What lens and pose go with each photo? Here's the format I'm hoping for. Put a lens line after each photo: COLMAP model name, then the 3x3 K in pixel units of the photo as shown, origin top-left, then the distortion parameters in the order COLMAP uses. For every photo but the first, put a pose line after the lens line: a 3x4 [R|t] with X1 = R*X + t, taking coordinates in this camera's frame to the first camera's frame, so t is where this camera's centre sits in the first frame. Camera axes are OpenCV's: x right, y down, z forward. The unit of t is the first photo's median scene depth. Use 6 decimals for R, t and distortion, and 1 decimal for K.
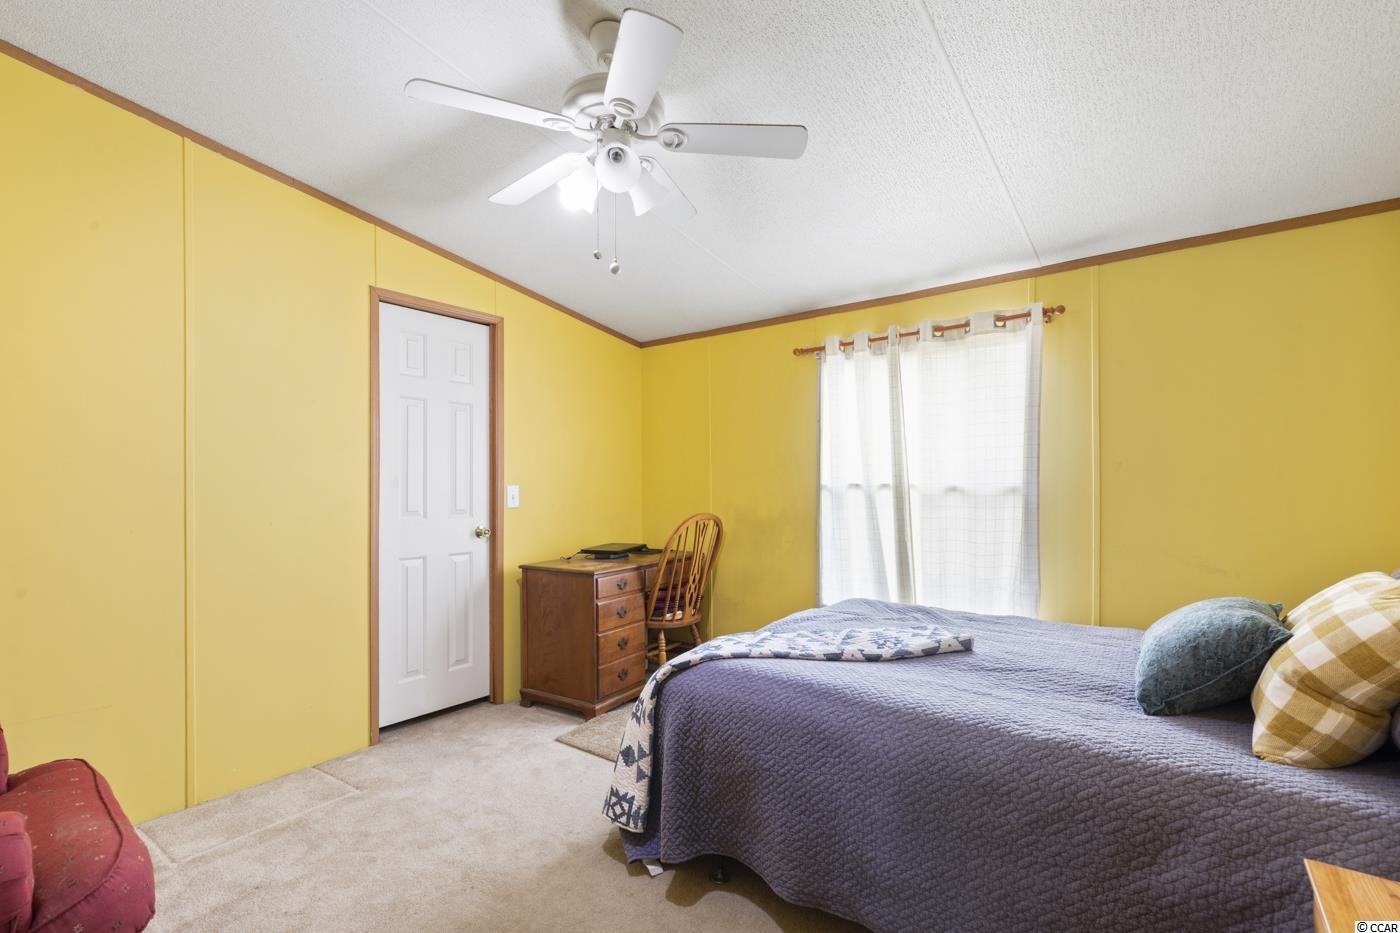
lens RADIAL K [[630.9, 0, 698.3], [0, 630.9, 484.9], [0, 0, 1]] dist [0.008086, -0.001312]
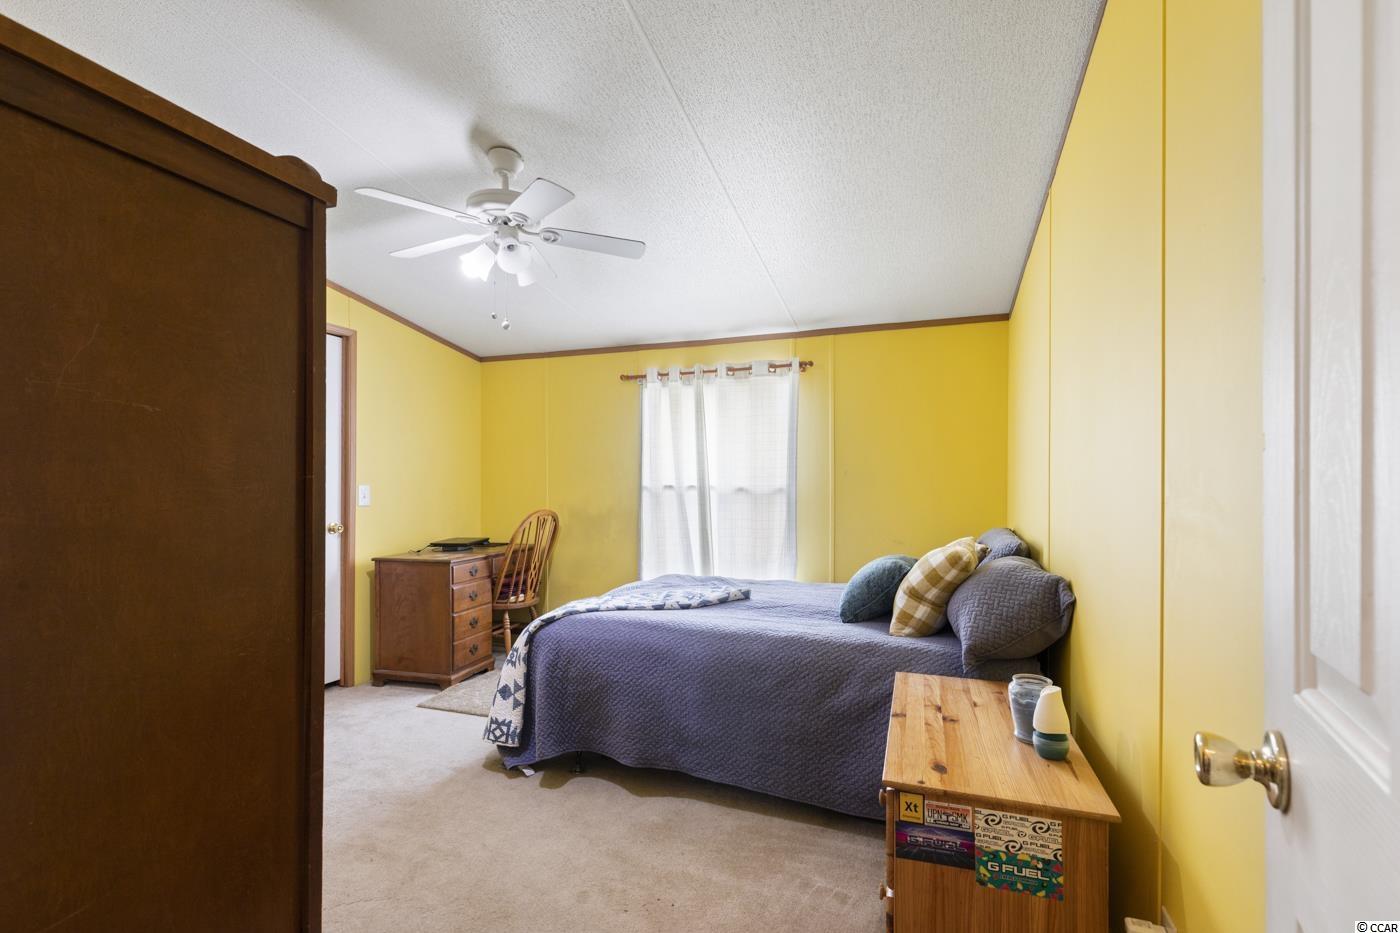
lens RADIAL K [[630.9, 0, 699.8], [0, 630.9, 481.0], [0, 0, 1]] dist [0.008086, -0.001312]
pose [[0.952841, 0.006998, 0.303389, -0.115288], [-0.003887, 0.999934, -0.010856, 0.004599], [-0.303445, 0.009164, 0.952805, -0.336428]]
